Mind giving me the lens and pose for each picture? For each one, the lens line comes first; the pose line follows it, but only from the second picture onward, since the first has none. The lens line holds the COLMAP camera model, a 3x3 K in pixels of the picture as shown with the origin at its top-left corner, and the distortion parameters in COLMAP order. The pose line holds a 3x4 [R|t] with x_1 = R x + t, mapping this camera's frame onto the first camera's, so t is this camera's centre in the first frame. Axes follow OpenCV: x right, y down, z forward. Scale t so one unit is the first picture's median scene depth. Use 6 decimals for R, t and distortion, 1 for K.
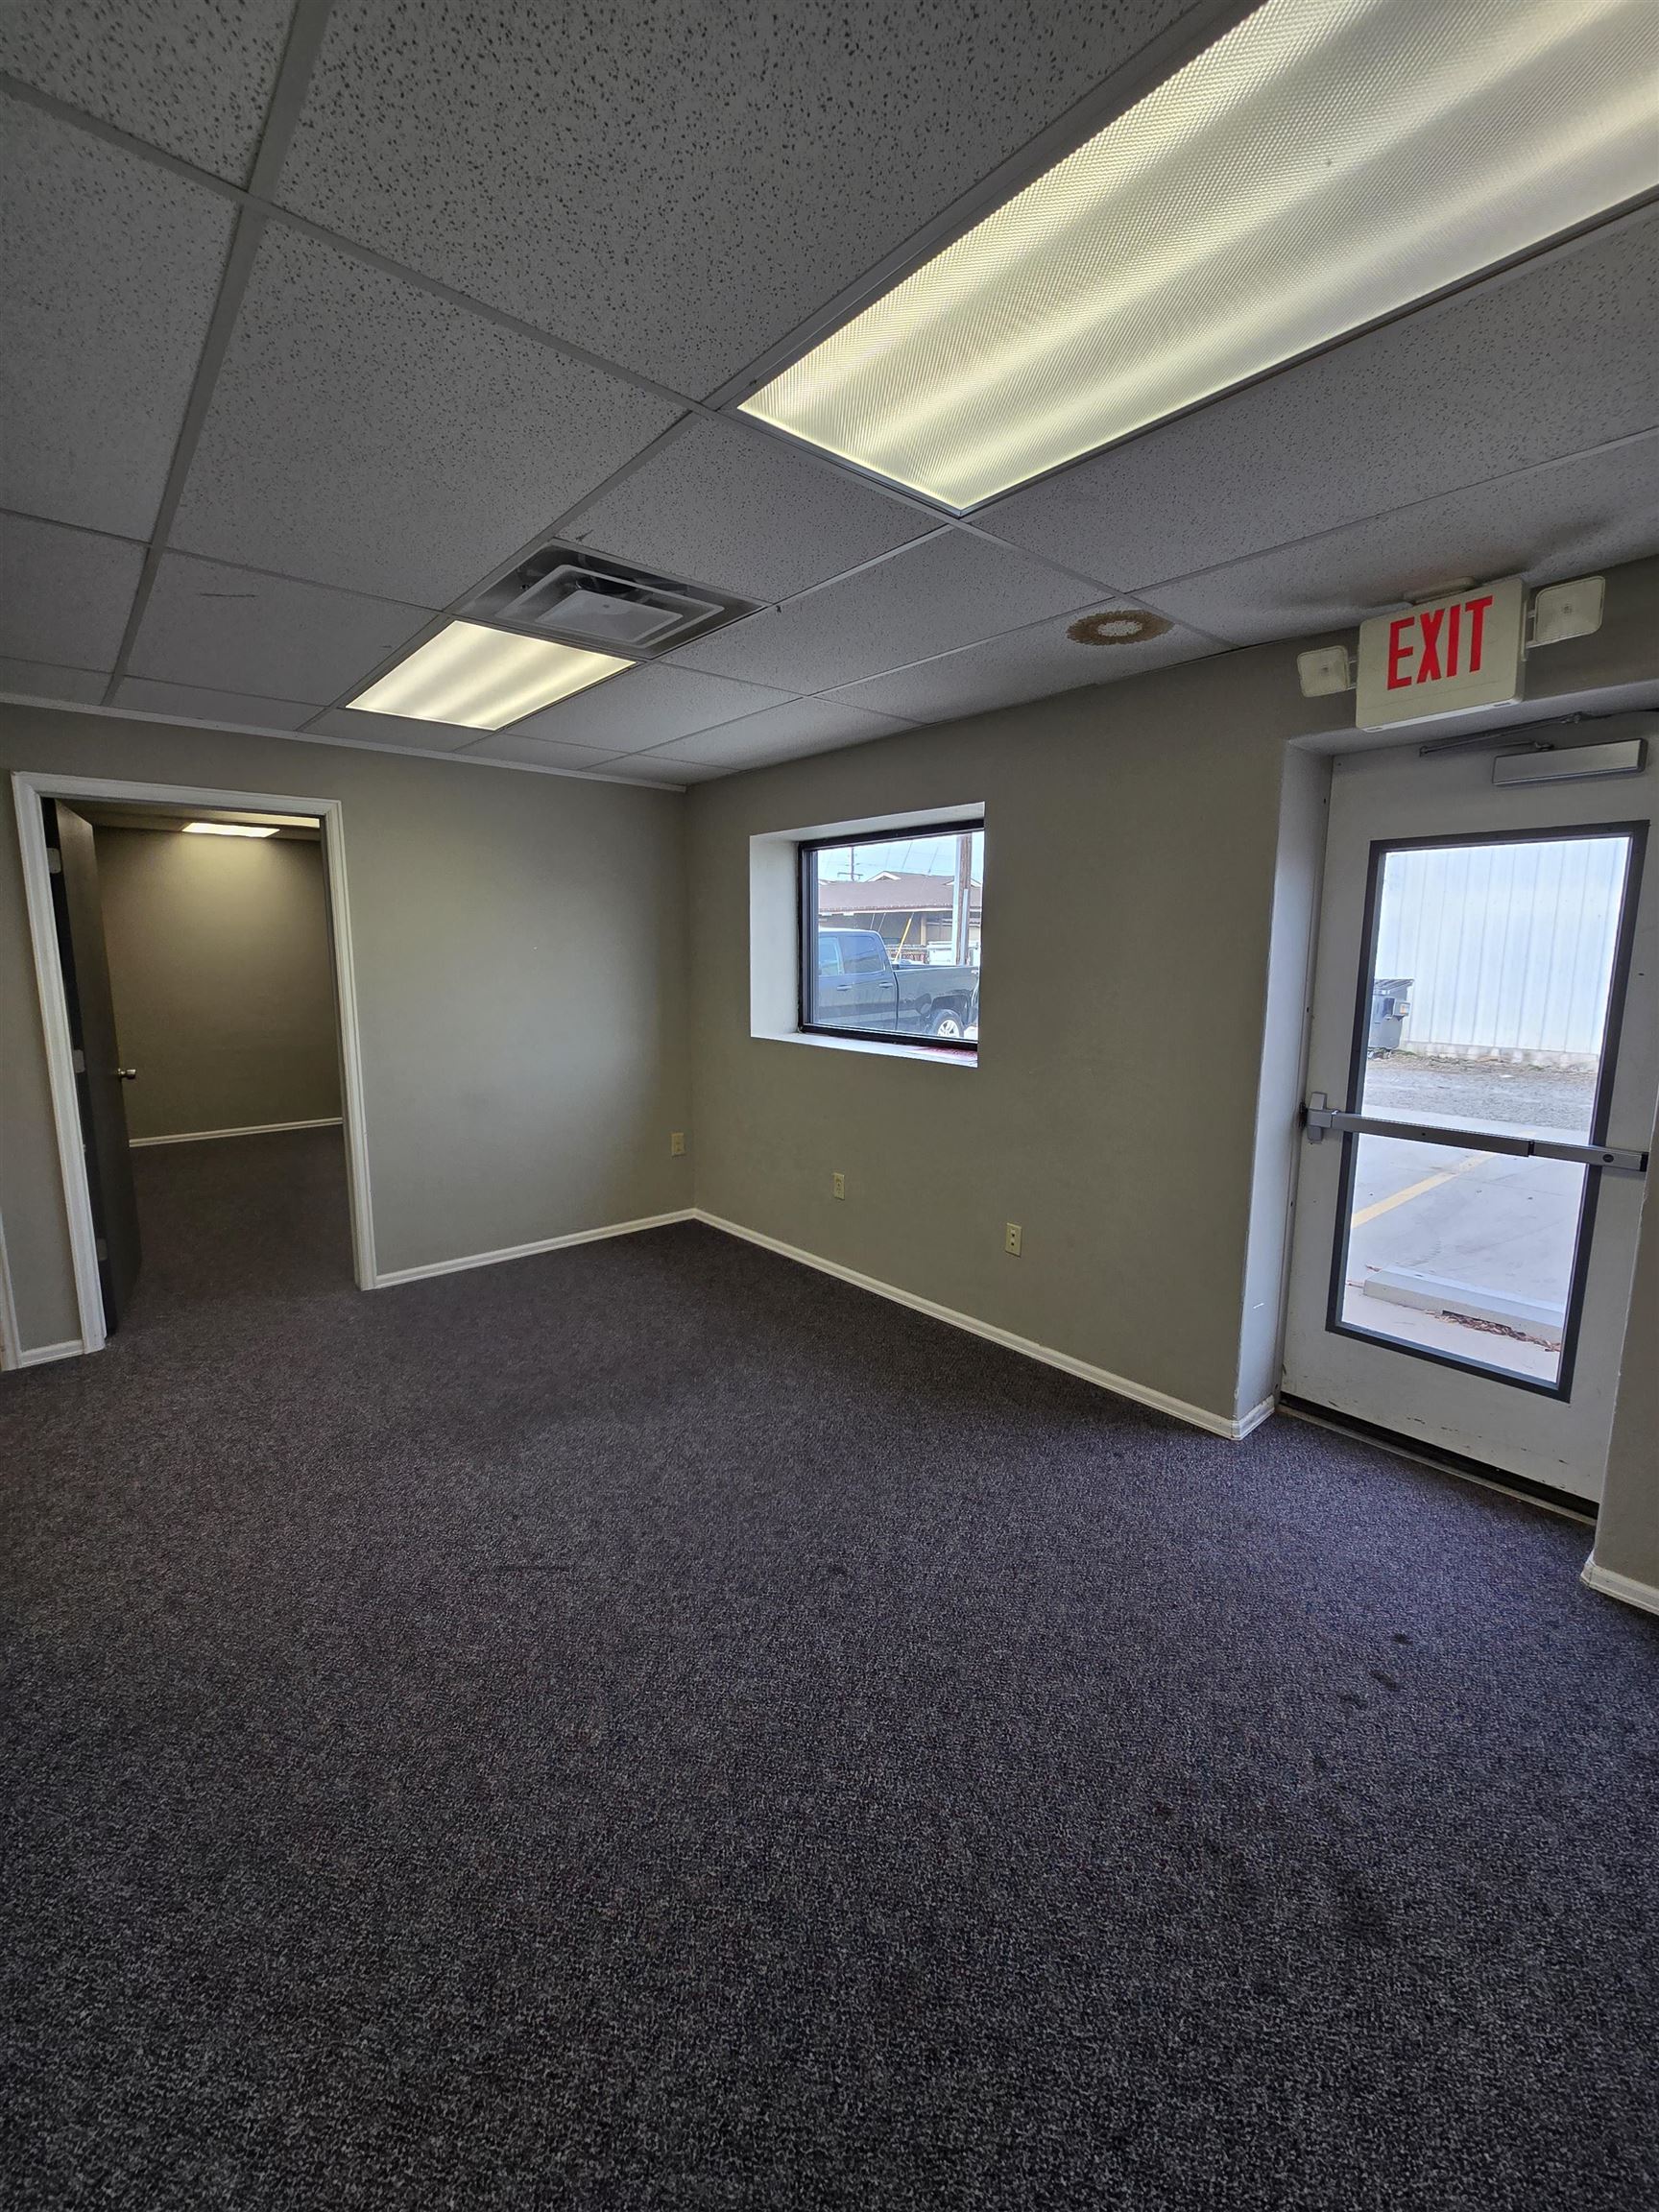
lens RADIAL K [[903.5, 0, 832.5], [0, 903.5, 1071.8], [0, 0, 1]] dist [-0.003613, 0.000316]
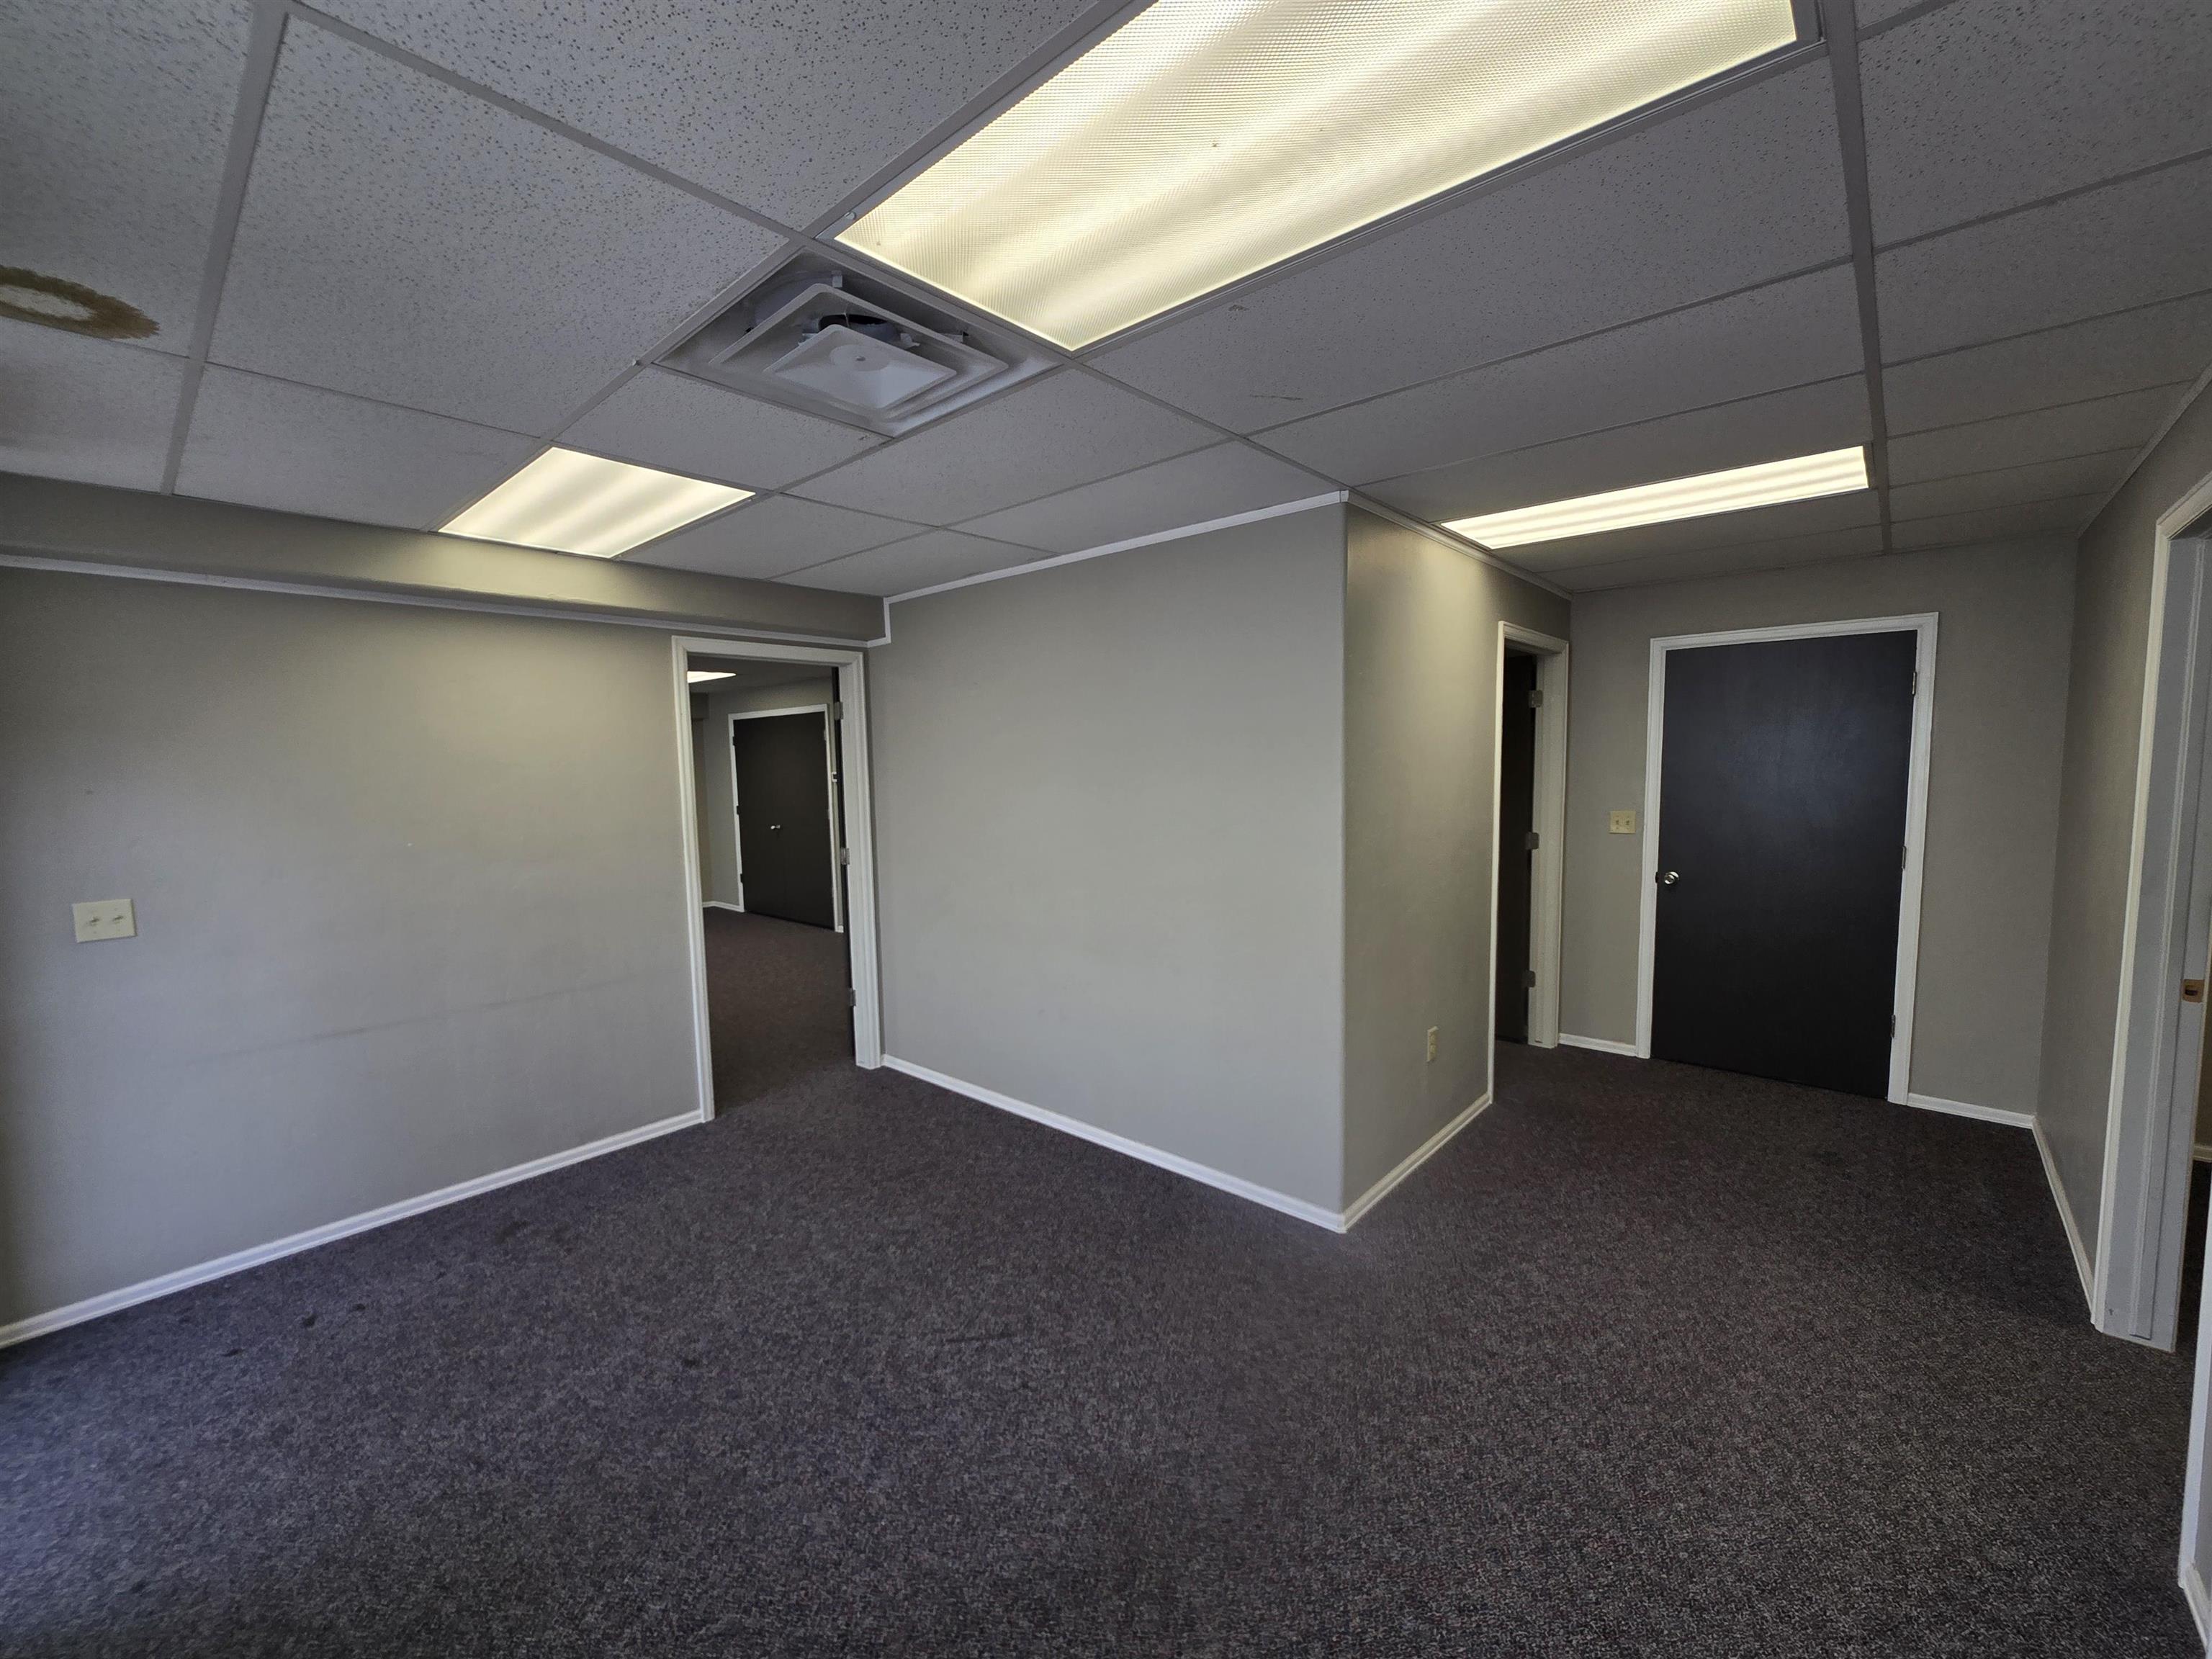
lens RADIAL K [[903.5, 0, 1117.9], [0, 903.5, 842.6], [0, 0, 1]] dist [-0.003613, 0.000316]
pose [[-0.989853, 0.028507, -0.139206, -0.354519], [-0.003193, 0.974959, 0.222360, -0.280007], [0.142059, 0.220548, -0.964976, 1.910918]]
